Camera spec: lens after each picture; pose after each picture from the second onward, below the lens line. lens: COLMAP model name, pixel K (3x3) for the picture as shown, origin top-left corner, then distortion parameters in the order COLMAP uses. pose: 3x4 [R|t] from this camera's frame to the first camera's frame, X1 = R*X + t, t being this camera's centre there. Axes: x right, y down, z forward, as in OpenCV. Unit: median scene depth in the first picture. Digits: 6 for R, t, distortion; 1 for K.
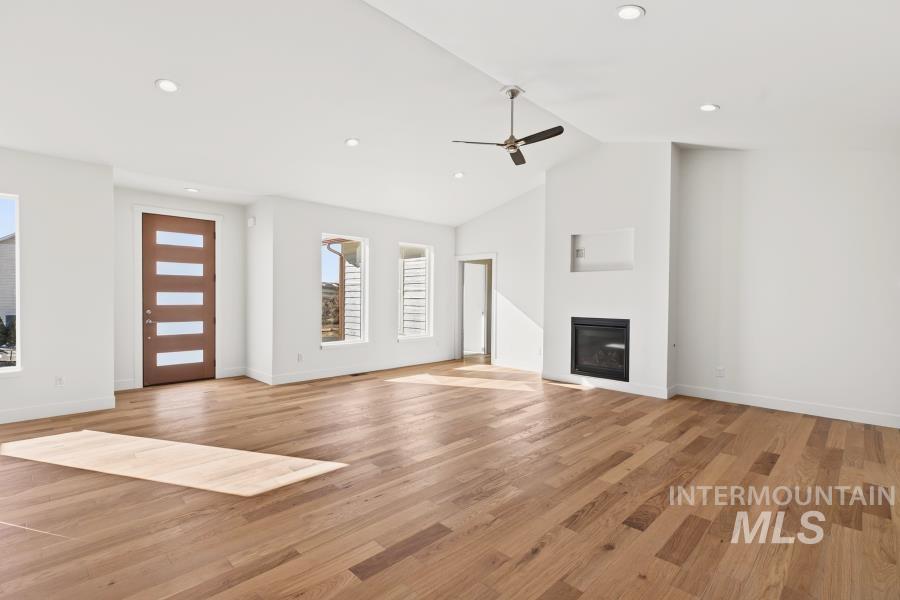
lens RADIAL K [[378.7, 0, 468.9], [0, 378.7, 298.9], [0, 0, 1]] dist [-0.002940, -0.000159]
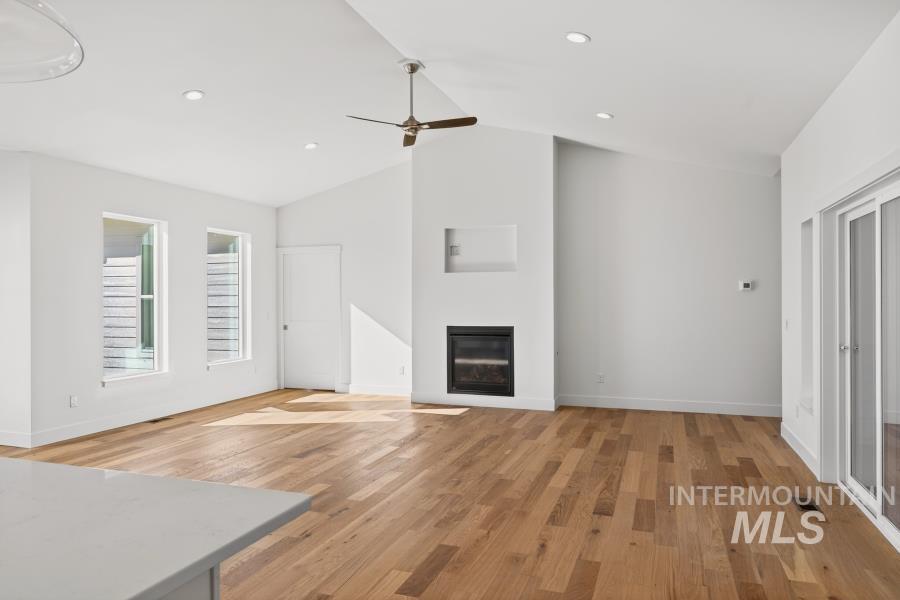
lens RADIAL K [[537.8, 0, 430.9], [0, 537.8, 292.4], [0, 0, 1]] dist [-0.000399, 0.000980]
pose [[0.924145, -0.009457, 0.381924, -0.313360], [0.016406, 0.999754, -0.014941, -0.013388], [-0.381689, 0.020073, 0.924073, -0.133828]]
